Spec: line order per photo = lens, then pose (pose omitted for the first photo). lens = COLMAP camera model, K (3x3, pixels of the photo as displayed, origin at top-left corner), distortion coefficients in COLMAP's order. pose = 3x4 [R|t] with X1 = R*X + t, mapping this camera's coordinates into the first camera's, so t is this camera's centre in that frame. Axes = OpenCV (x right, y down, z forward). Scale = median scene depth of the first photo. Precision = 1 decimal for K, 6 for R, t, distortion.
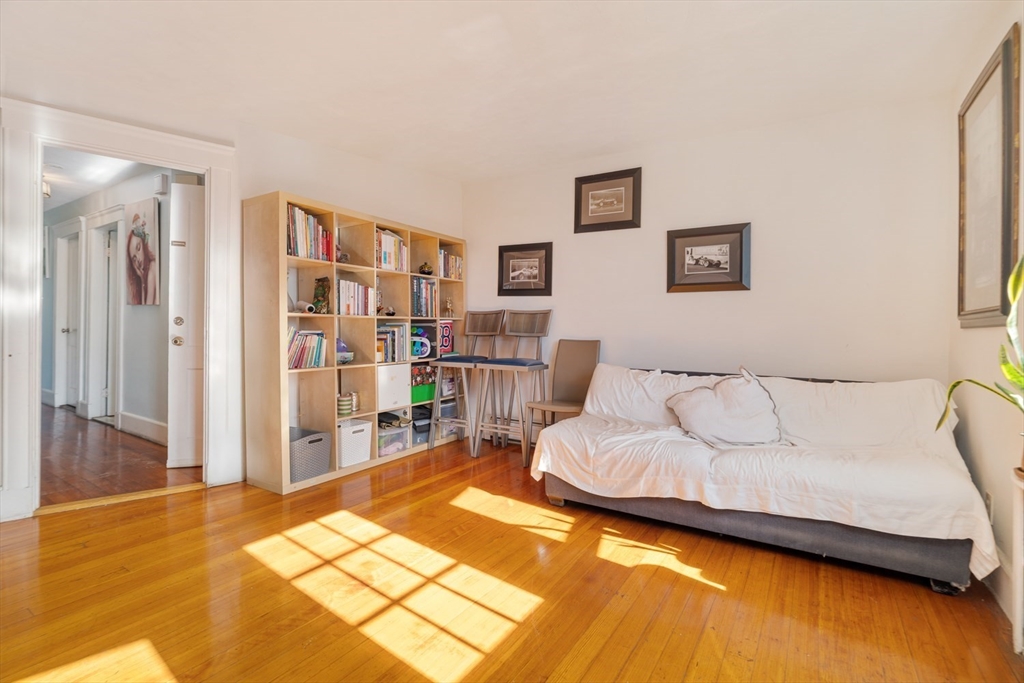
lens RADIAL K [[463.4, 0, 516.1], [0, 463.4, 338.2], [0, 0, 1]] dist [-0.004909, 0.005418]
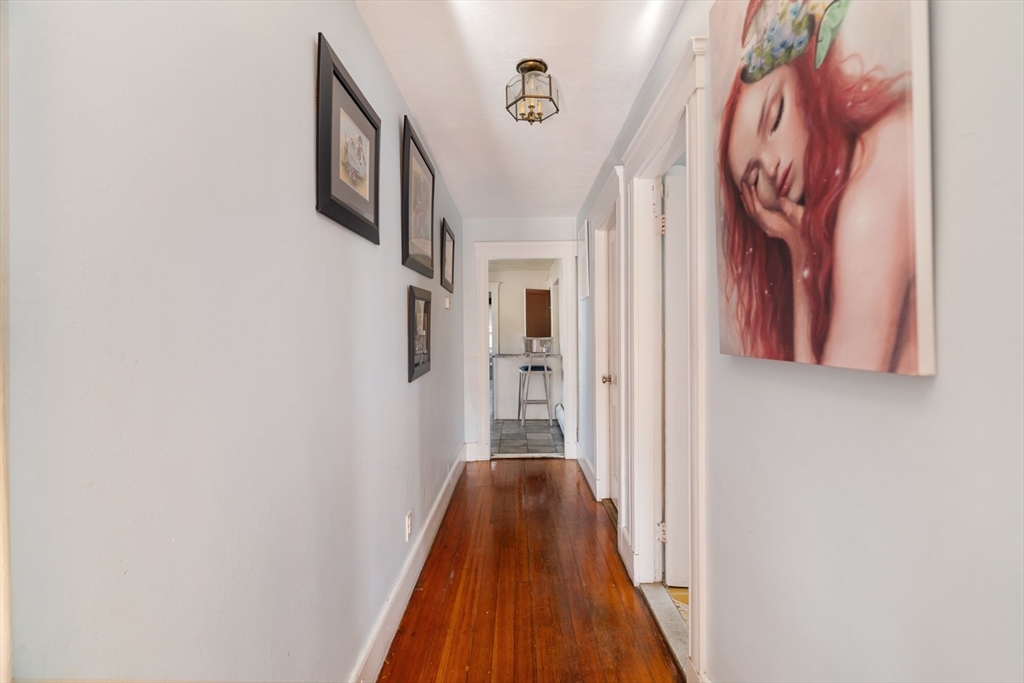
lens RADIAL K [[463.4, 0, 516.1], [0, 463.4, 338.2], [0, 0, 1]] dist [-0.004909, 0.005418]
pose [[0.530370, -0.020430, -0.847520, -0.675431], [0.010441, 0.999791, -0.017567, -0.079779], [0.847702, 0.000468, 0.530473, 0.751851]]
